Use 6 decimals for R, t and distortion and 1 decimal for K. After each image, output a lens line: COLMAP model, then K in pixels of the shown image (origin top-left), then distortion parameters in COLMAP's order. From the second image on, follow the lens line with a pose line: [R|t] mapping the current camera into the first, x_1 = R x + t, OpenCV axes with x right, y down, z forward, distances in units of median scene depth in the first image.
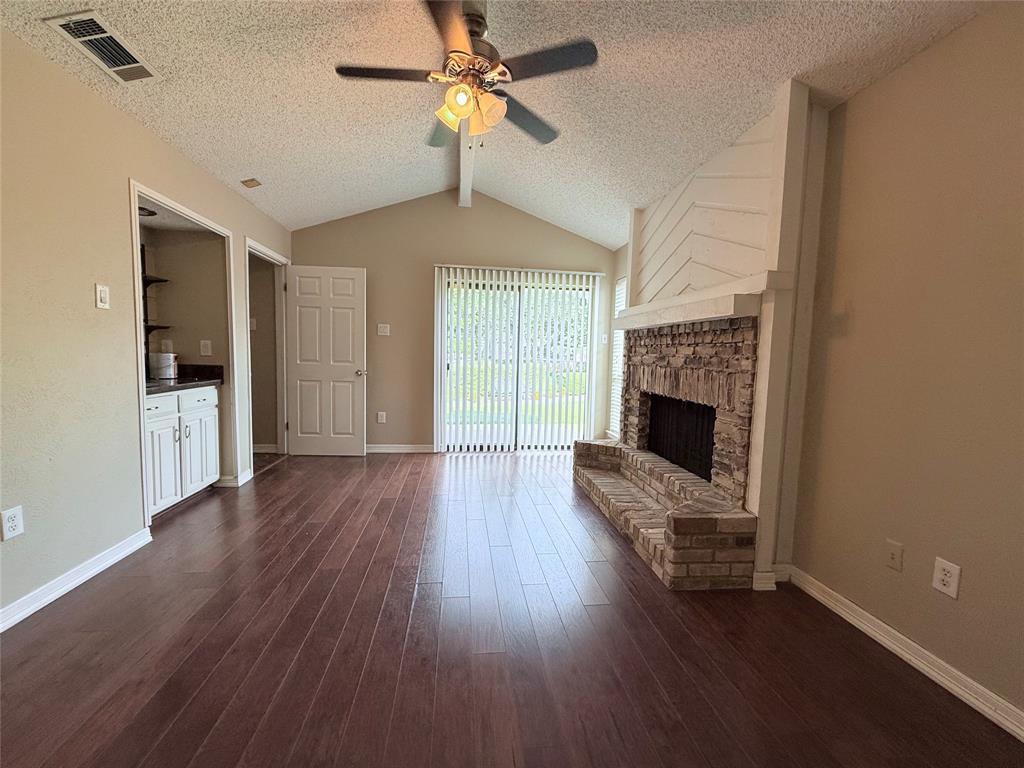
lens RADIAL K [[407.6, 0, 509.9], [0, 407.6, 386.1], [0, 0, 1]] dist [-0.000131, 0.000033]
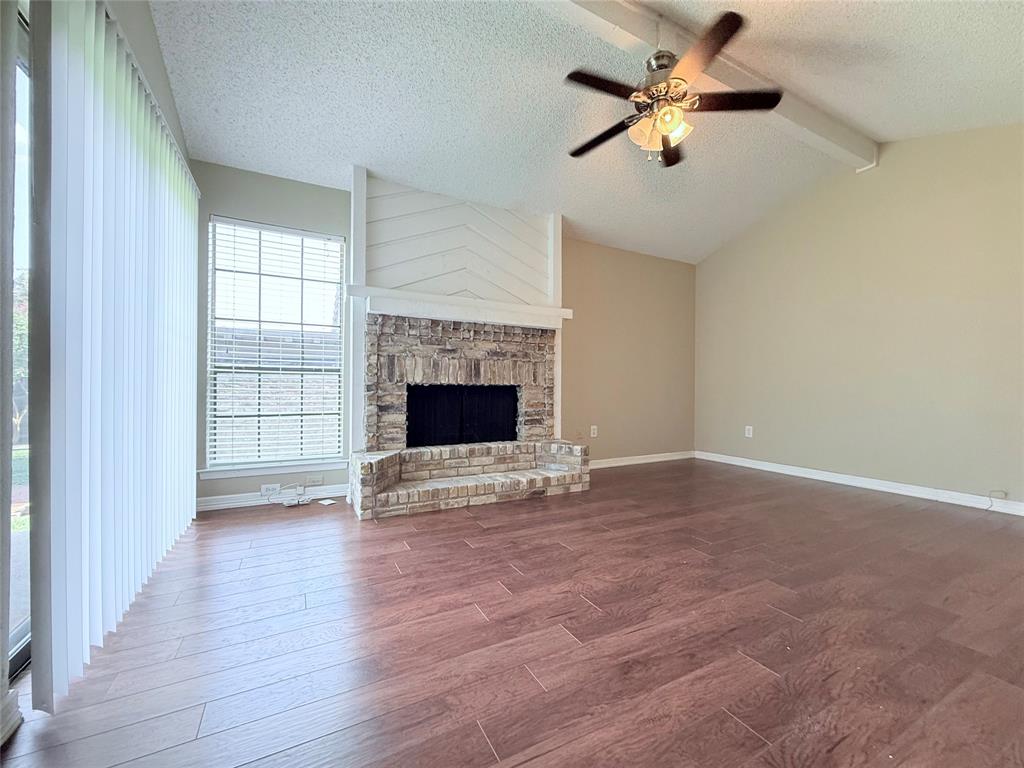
lens RADIAL K [[414.5, 0, 512.0], [0, 414.5, 384.0], [0, 0, 1]] dist [-0.000419, -0.000016]
pose [[-0.355521, -0.030799, 0.934161, -0.763384], [0.054865, 0.997046, 0.053753, -0.031075], [-0.933057, 0.070363, -0.352780, 1.324019]]
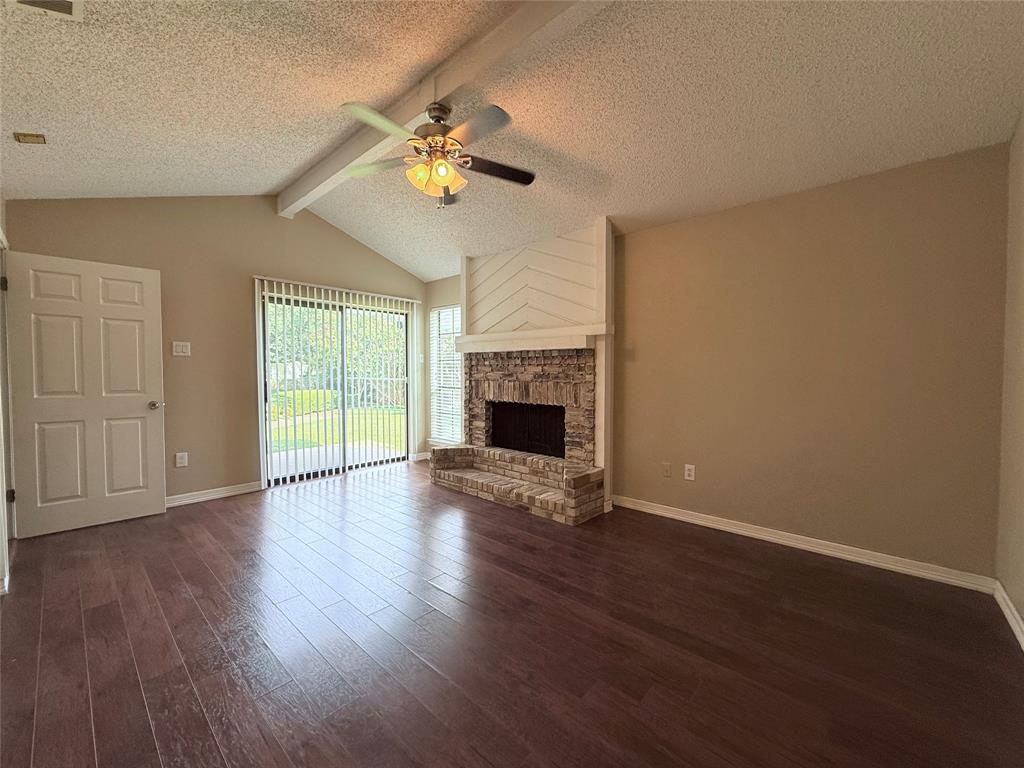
lens RADIAL K [[407.6, 0, 509.9], [0, 407.6, 386.1], [0, 0, 1]] dist [-0.000131, 0.000033]
pose [[0.756857, -0.048942, 0.651745, -0.539535], [0.071168, 0.997434, -0.007745, -0.021501], [-0.649694, 0.052245, 0.758398, -0.024075]]
